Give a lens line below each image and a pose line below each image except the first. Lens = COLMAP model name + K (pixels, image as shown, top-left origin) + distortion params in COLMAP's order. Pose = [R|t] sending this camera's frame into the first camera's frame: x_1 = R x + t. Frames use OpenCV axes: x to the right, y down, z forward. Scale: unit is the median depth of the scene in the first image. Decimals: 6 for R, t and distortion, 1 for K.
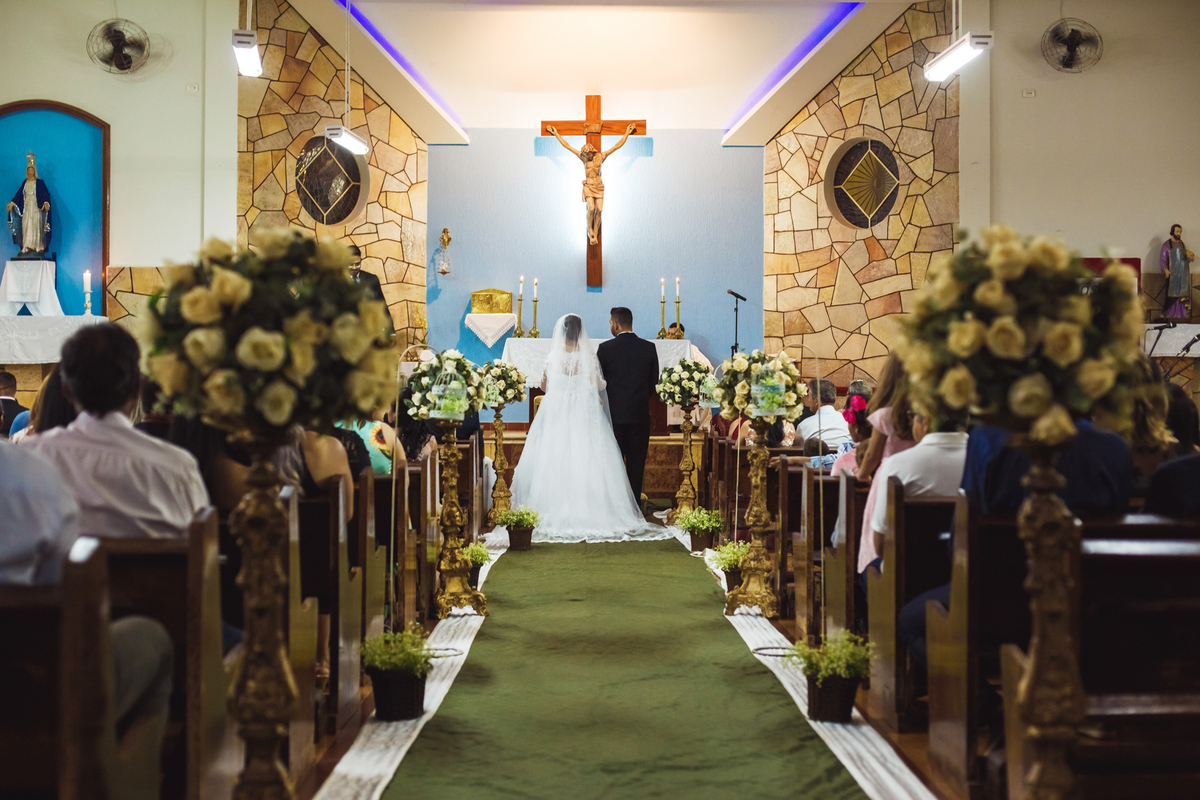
lens RADIAL K [[1766.4, 0, 600.0], [0, 1766.4, 400.0], [0, 0, 1]] dist [-0.002144, -0.009931]
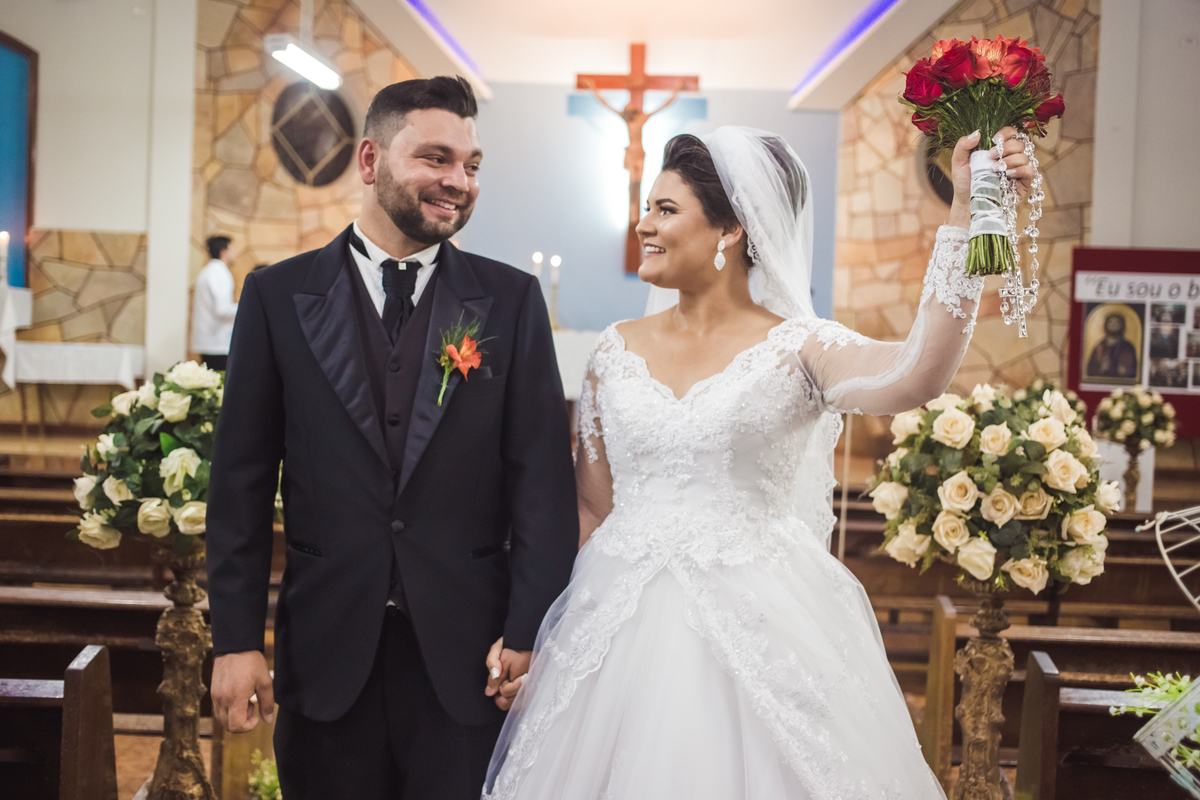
lens RADIAL K [[1322.6, 0, 600.0], [0, 1322.6, 400.0], [0, 0, 1]] dist [-0.047496, 0.033252]
pose [[0.998656, 0.033751, -0.039344, 0.008304], [-0.033067, 0.999293, 0.017916, -0.014925], [0.039921, -0.016591, 0.999065, 0.378162]]
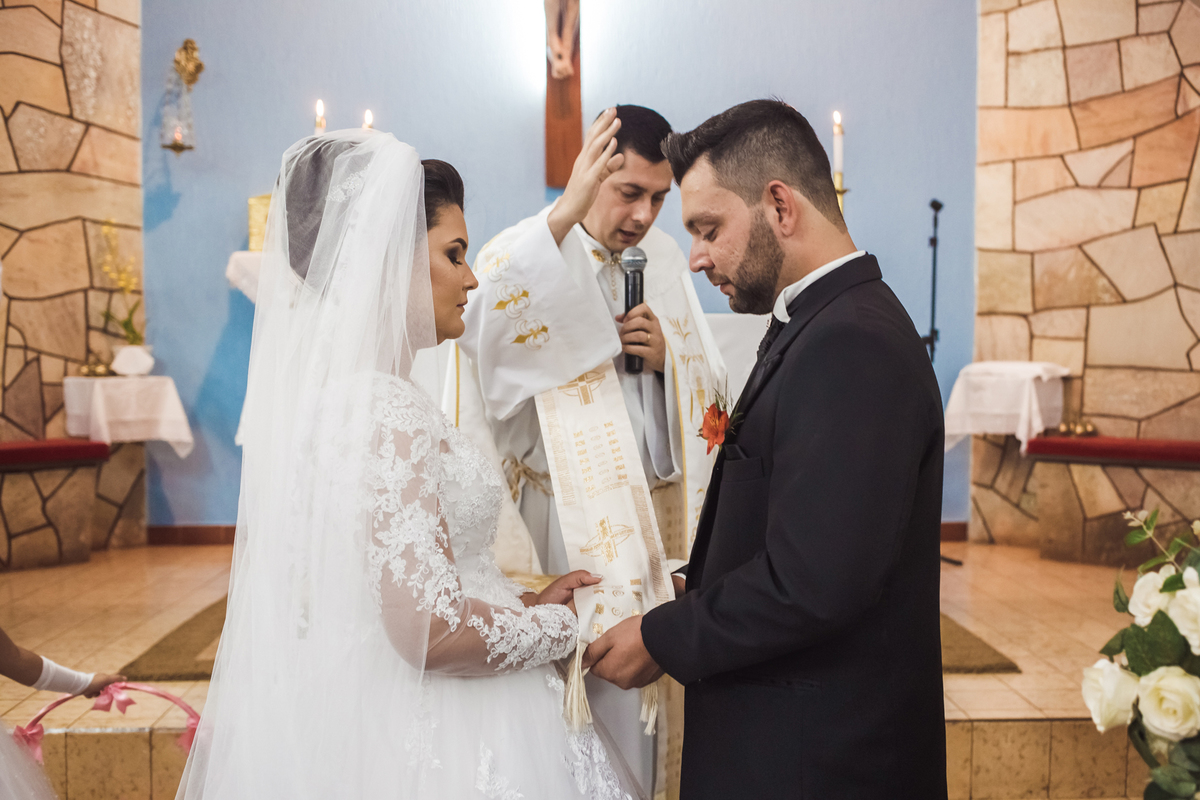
lens RADIAL K [[1460.9, 0, 658.7], [0, 1460.9, 439.3], [0, 0, 1]] dist [-0.044560, 0.072642]
pose [[0.998100, -0.004308, 0.061457, -0.002455], [0.001823, 0.999181, 0.040434, -0.020927], [-0.061581, -0.040245, 0.997290, 0.682978]]
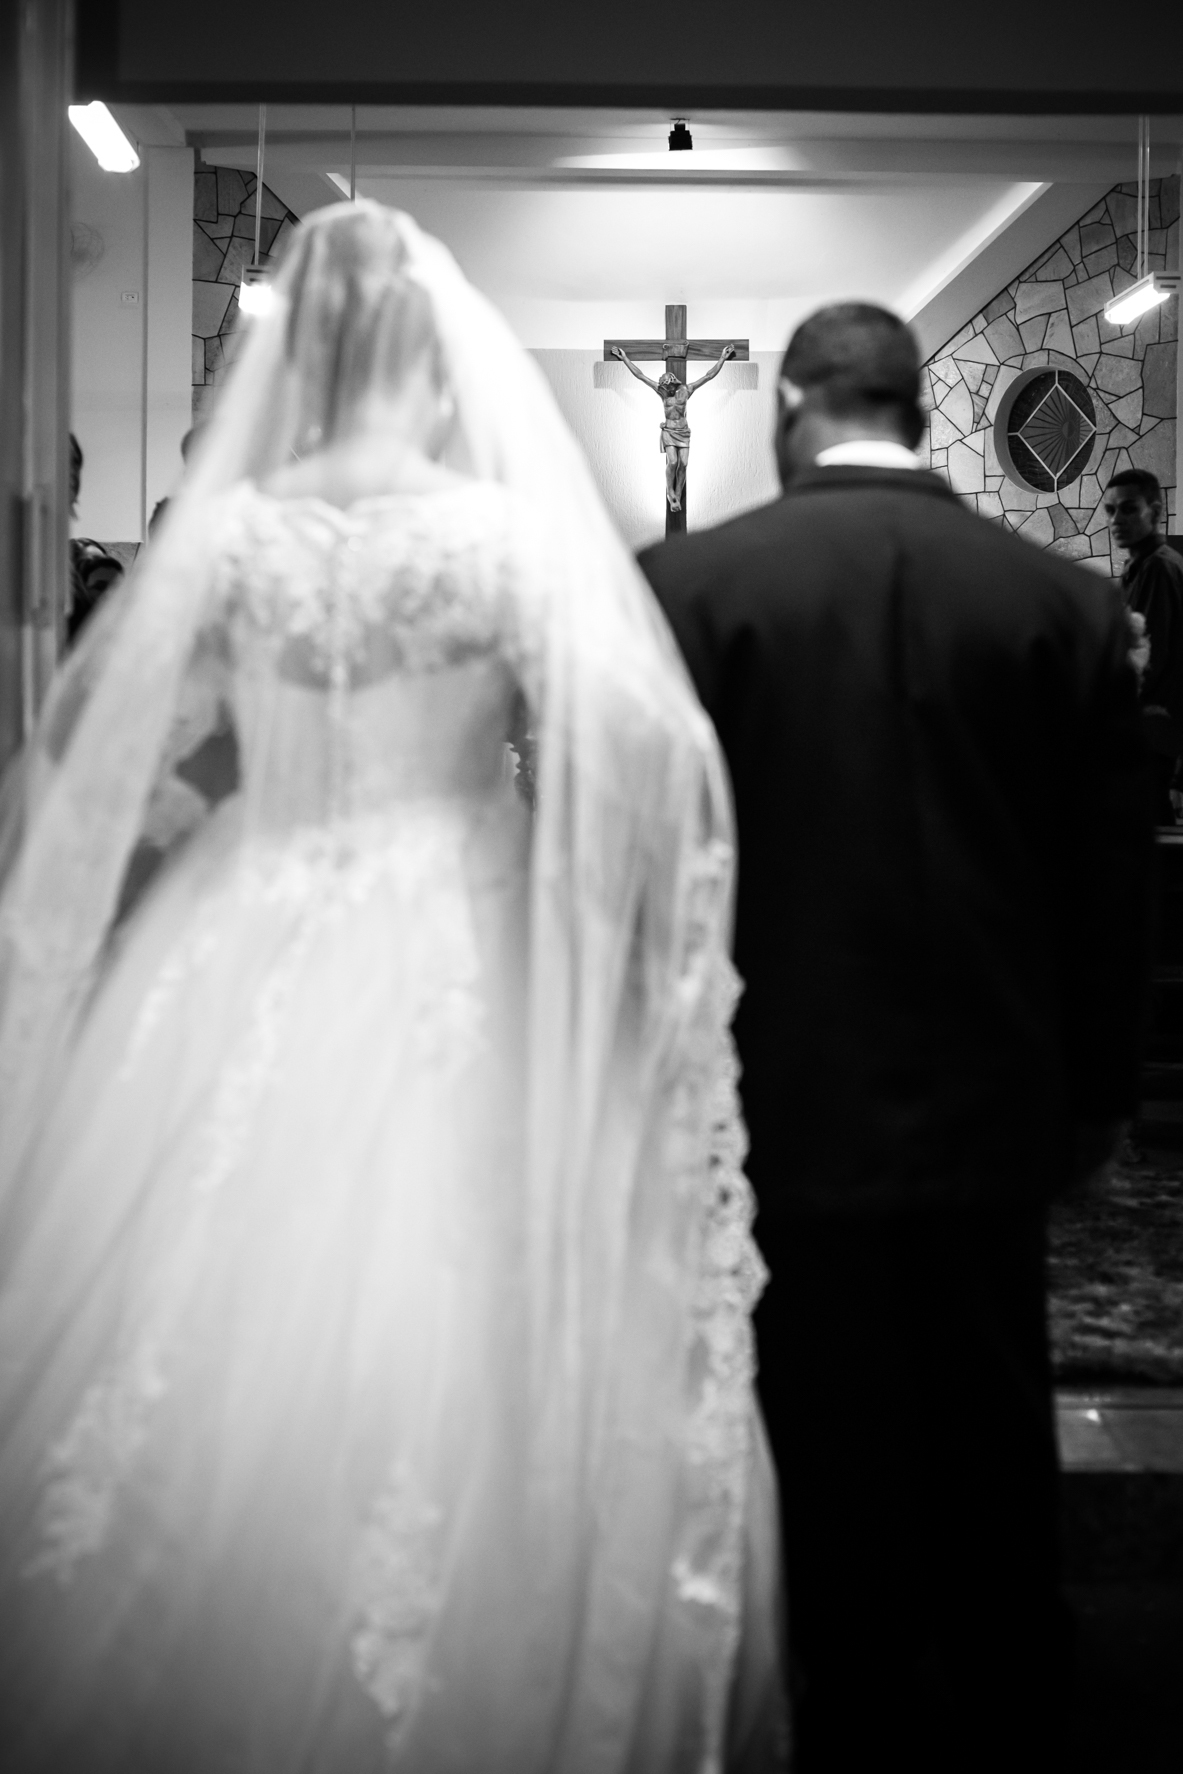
lens RADIAL K [[2902.1, 0, 591.5], [0, 2902.1, 887.0], [0, 0, 1]] dist [-0.054635, -0.042013]
pose [[0.999681, 0.007445, -0.024131, -0.008186], [-0.006131, 0.998518, 0.054076, 0.001674], [0.024498, -0.053910, 0.998245, -0.199613]]
